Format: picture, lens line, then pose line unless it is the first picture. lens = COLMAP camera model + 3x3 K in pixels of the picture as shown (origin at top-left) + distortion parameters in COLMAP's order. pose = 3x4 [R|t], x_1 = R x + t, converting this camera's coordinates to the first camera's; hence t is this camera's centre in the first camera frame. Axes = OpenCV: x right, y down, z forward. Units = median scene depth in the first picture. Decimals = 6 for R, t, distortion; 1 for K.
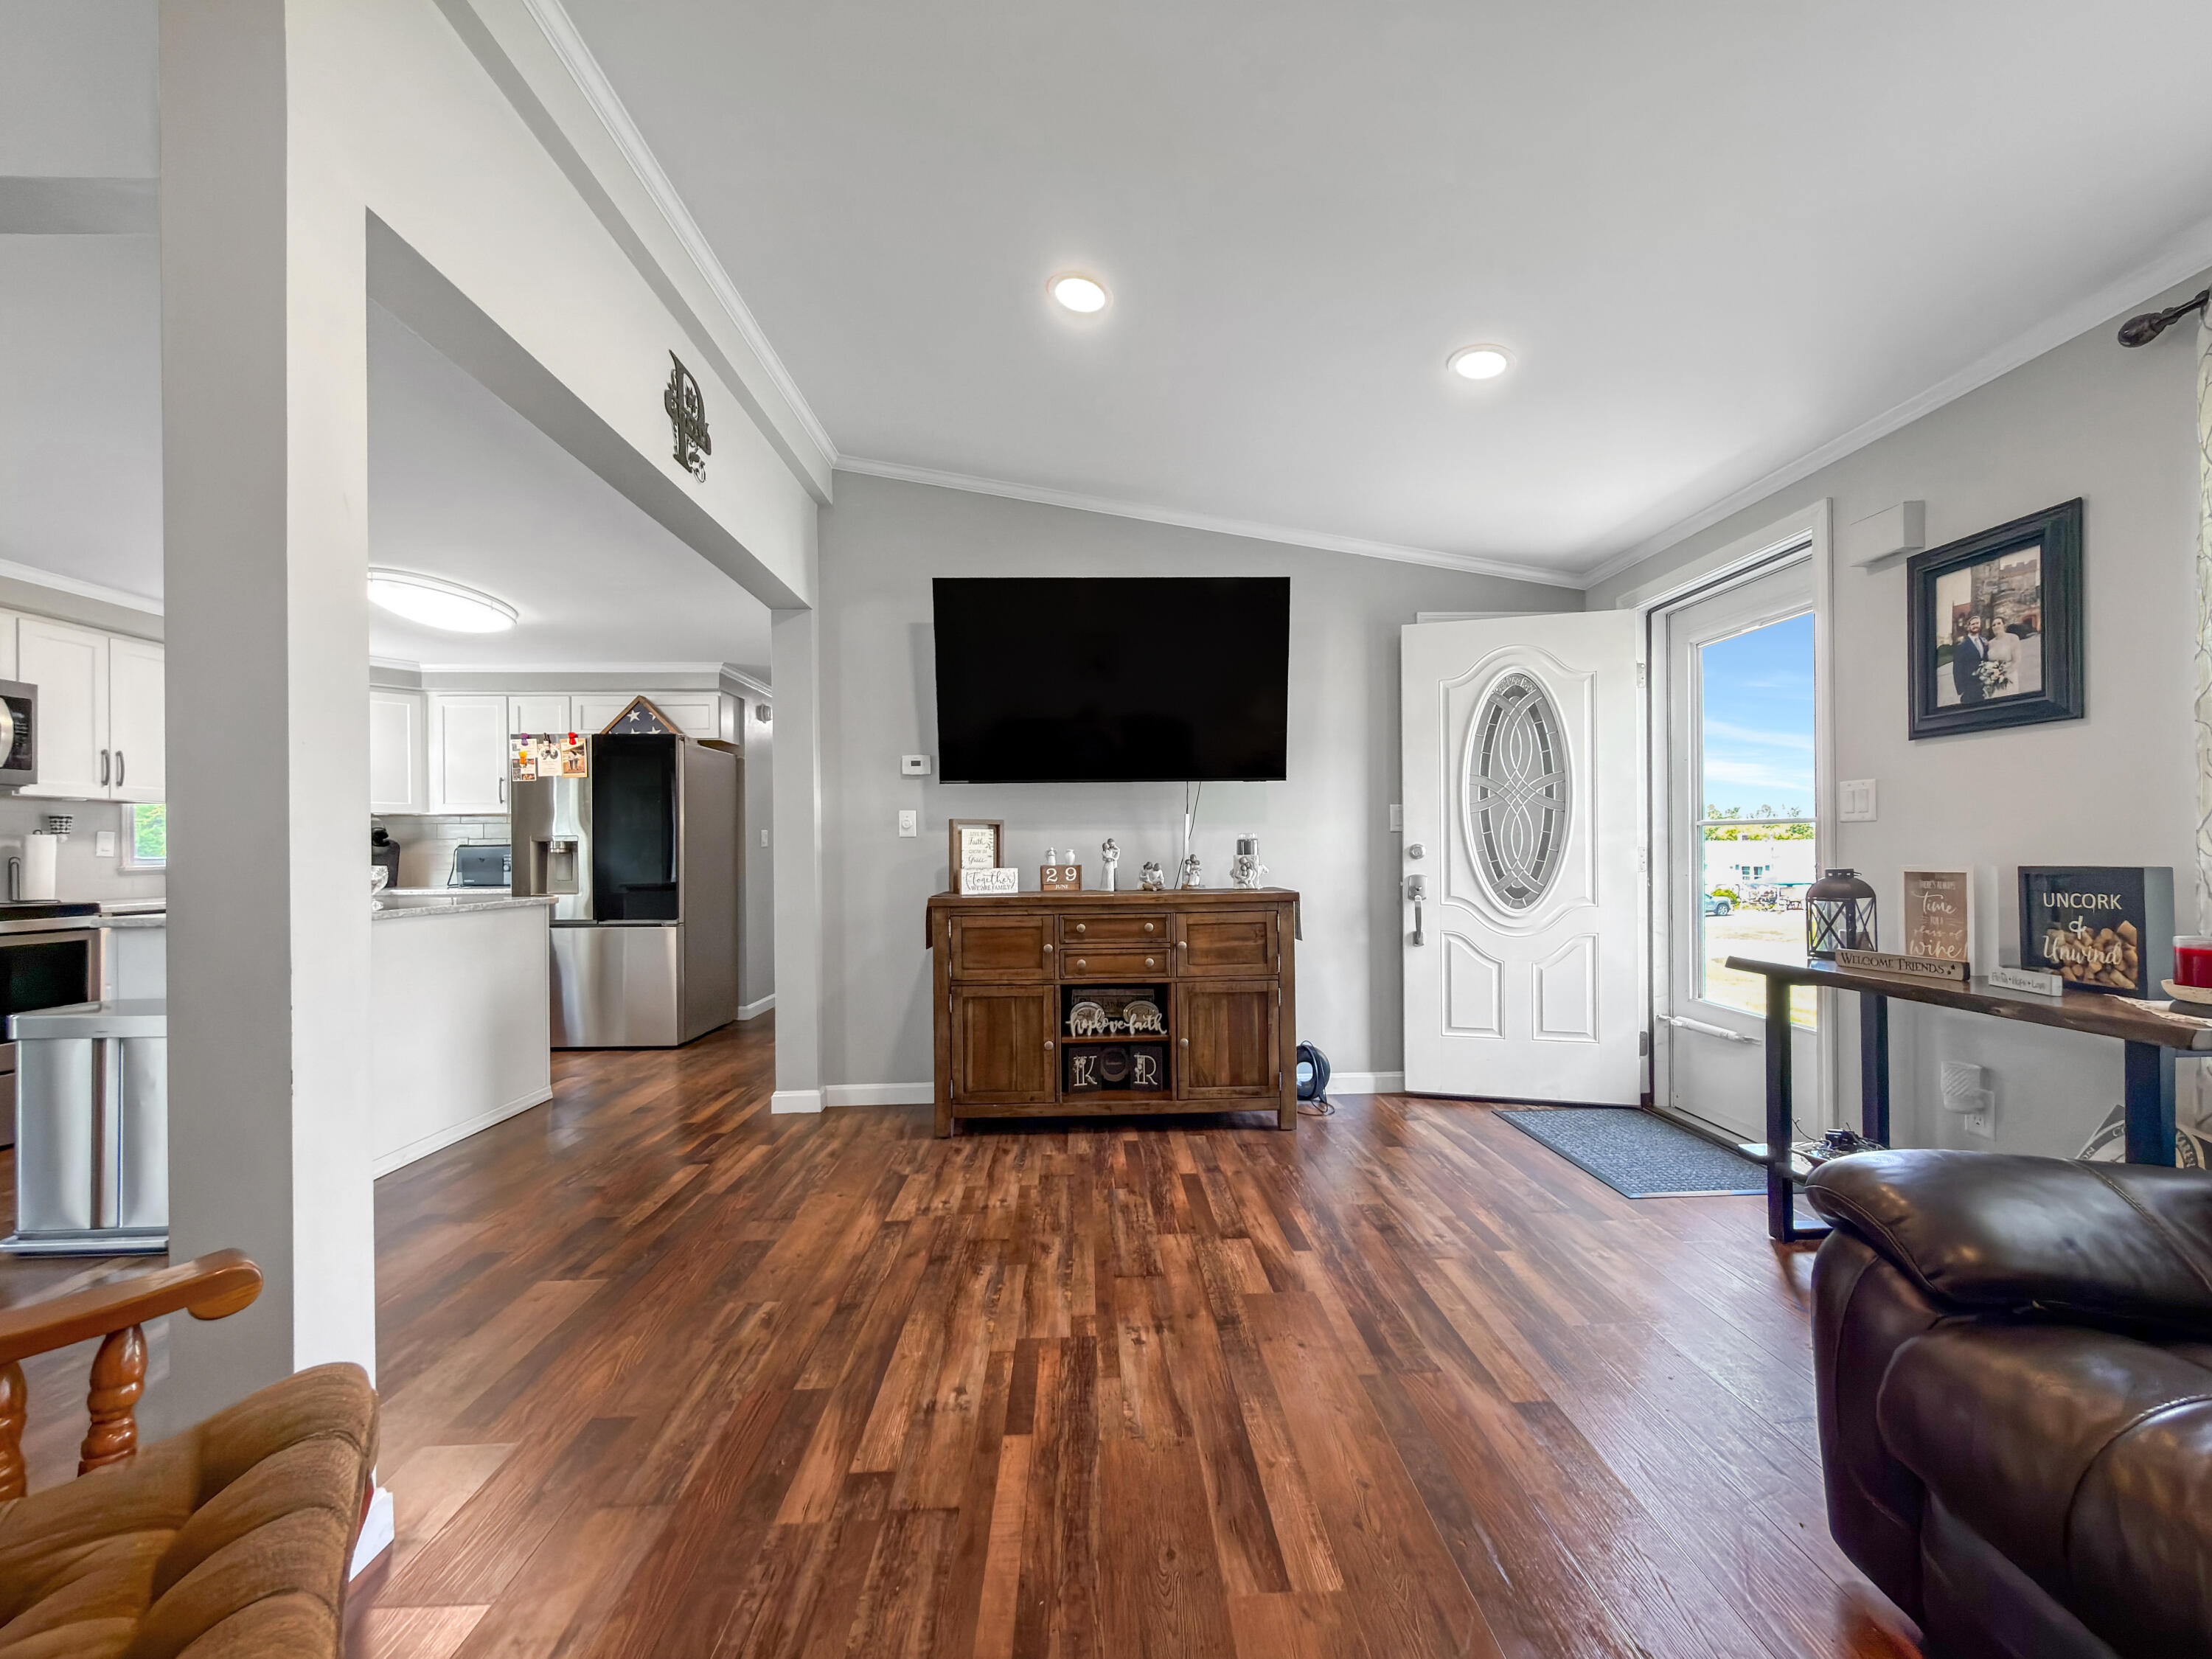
lens RADIAL K [[881.5, 0, 1106.0], [0, 881.5, 829.5], [0, 0, 1]] dist [0.001140, 0.000387]
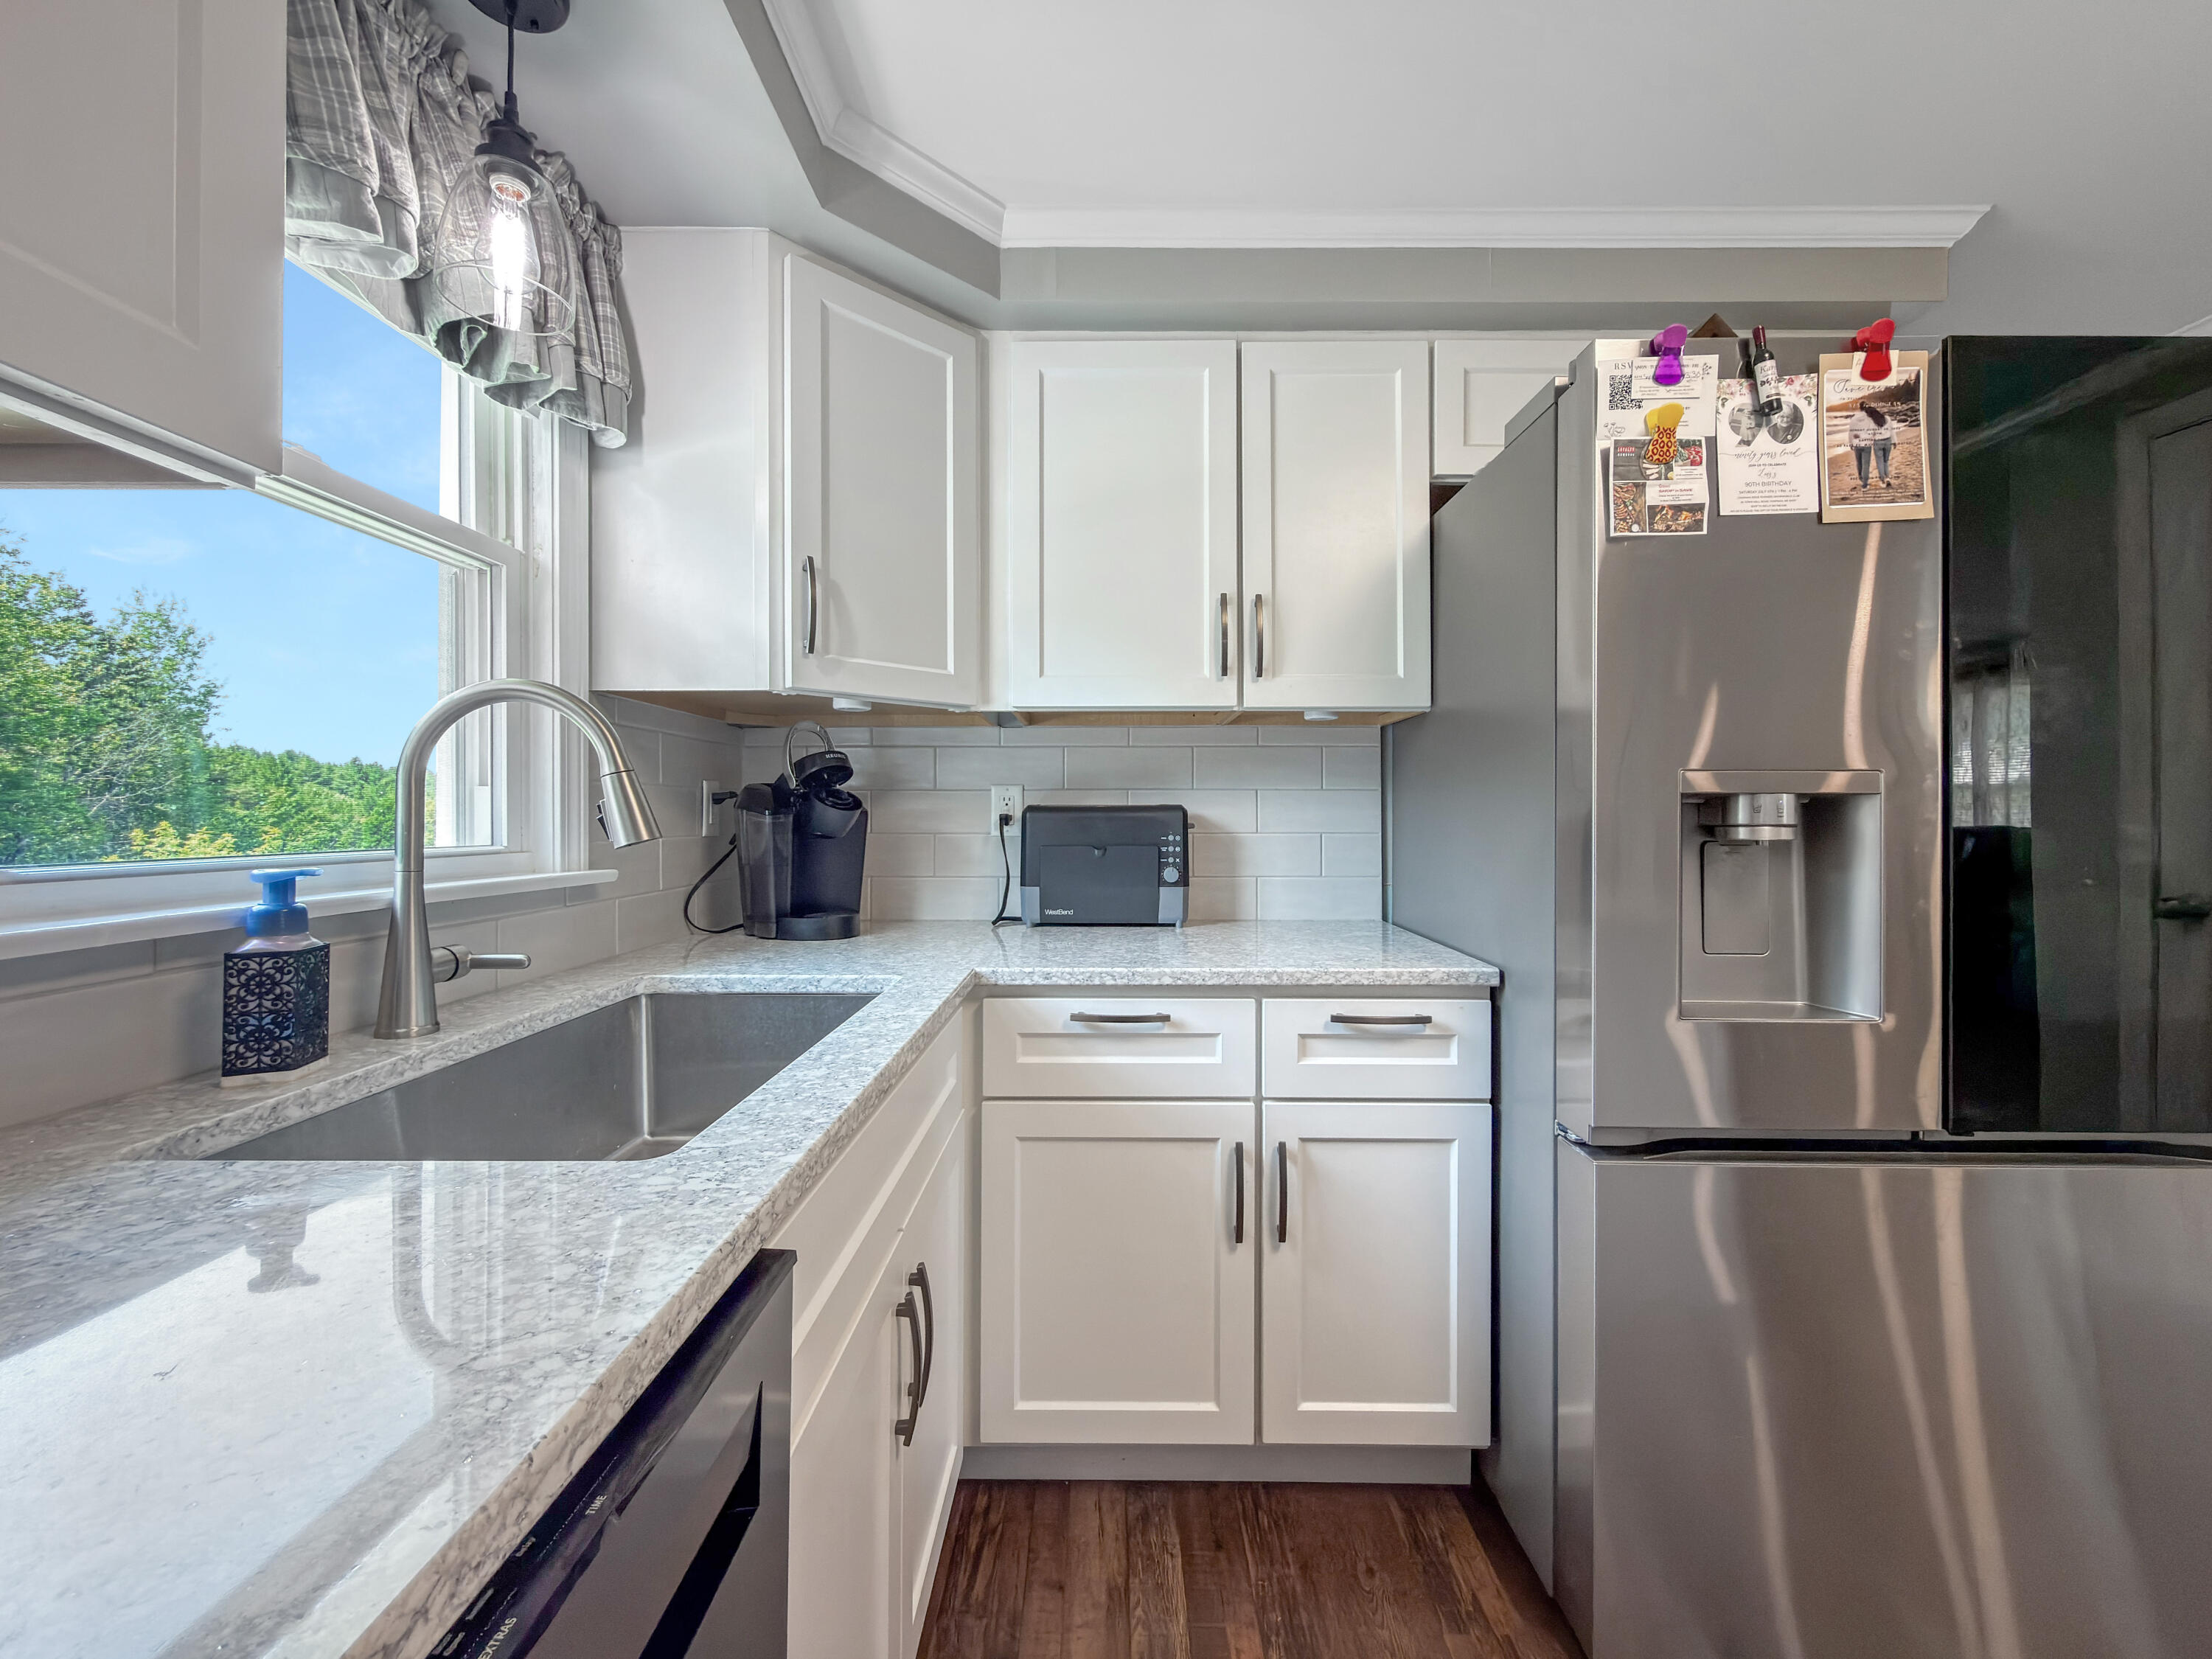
lens RADIAL K [[891.0, 0, 1109.0], [0, 891.0, 811.8], [0, 0, 1]] dist [-0.000078, 0.000022]
pose [[0.999194, 0.008371, -0.039268, -0.795398], [-0.007679, 0.999813, 0.017730, 0.015574], [0.039409, -0.017414, 0.999071, 0.753568]]
